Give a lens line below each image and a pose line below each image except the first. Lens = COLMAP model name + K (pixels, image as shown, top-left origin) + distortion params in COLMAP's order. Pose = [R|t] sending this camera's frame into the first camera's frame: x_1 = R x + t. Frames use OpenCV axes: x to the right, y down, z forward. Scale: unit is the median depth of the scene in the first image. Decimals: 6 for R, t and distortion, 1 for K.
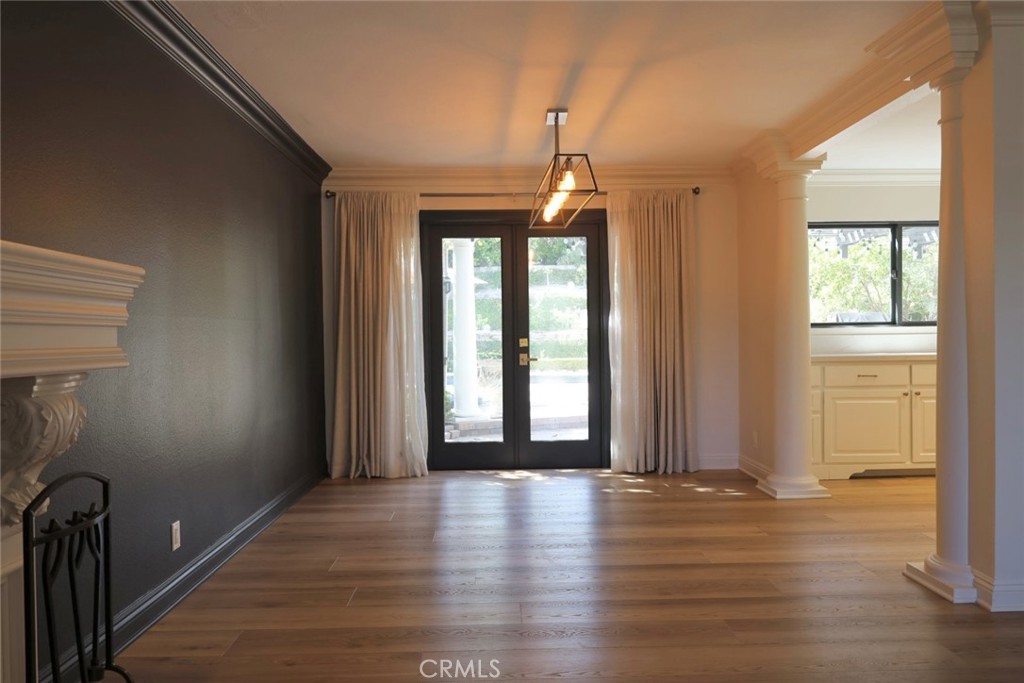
lens RADIAL K [[737.2, 0, 512.9], [0, 737.2, 338.1], [0, 0, 1]] dist [-0.004549, -0.003701]
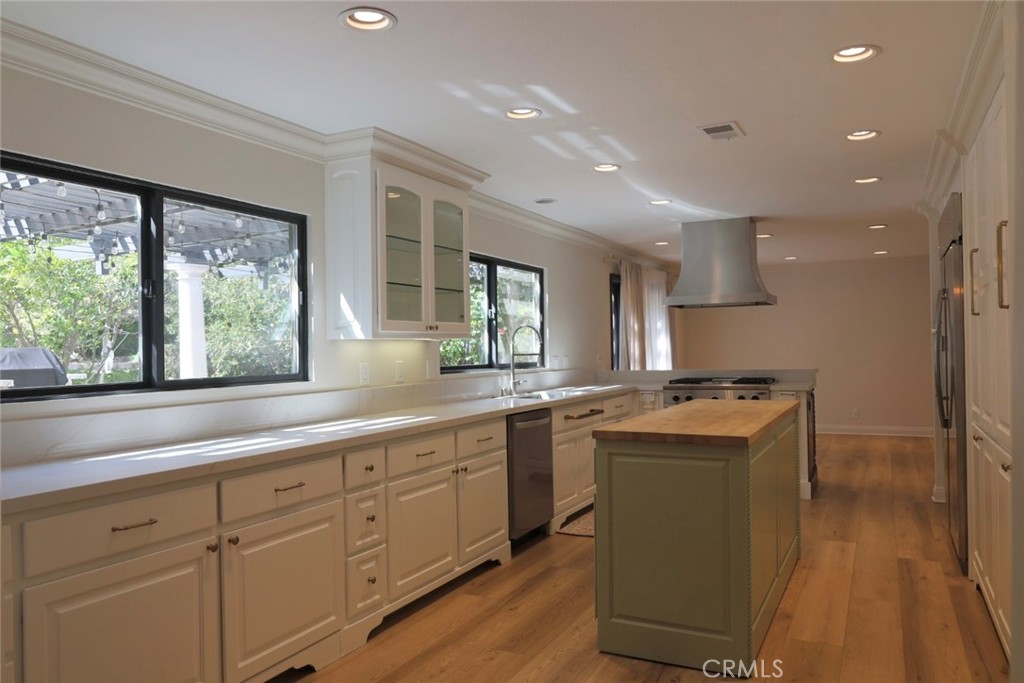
lens RADIAL K [[737.2, 0, 513.4], [0, 737.2, 344.2], [0, 0, 1]] dist [-0.004549, -0.003701]
pose [[0.473734, 0.003266, 0.880662, 0.217496], [0.021560, 0.999650, -0.015305, -0.039244], [-0.880404, 0.026238, 0.473498, 0.611494]]
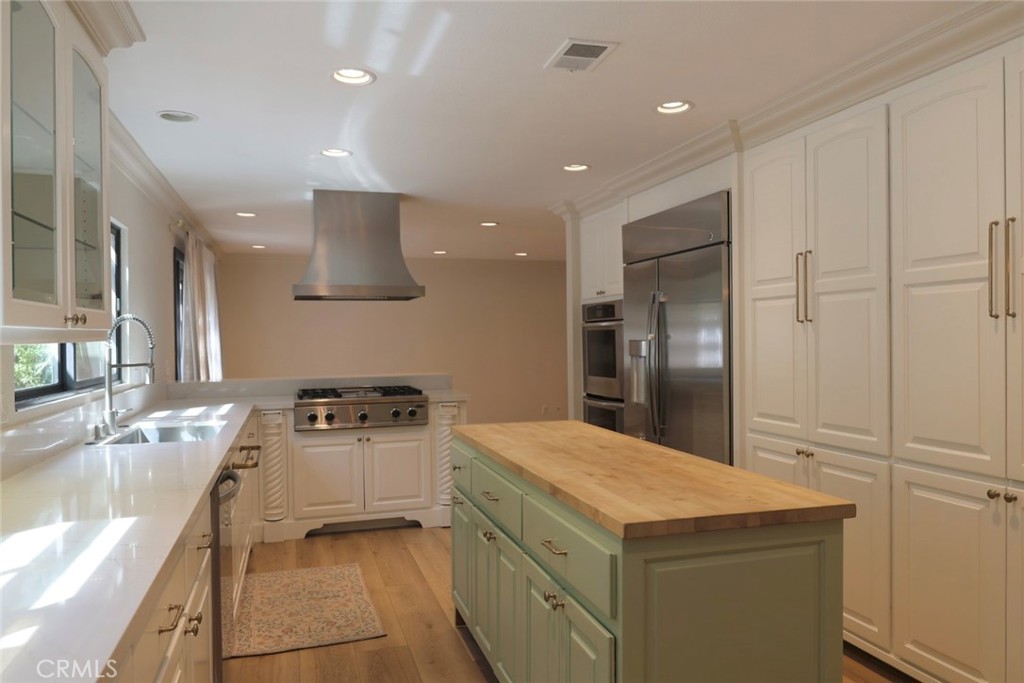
lens RADIAL K [[732.1, 0, 510.3], [0, 732.1, 337.4], [0, 0, 1]] dist [-0.000711, -0.002616]
pose [[-0.254452, 0.007396, 0.967057, 0.404258], [0.019691, 0.999803, -0.002465, -0.052515], [-0.966885, 0.018415, -0.254548, 0.864407]]
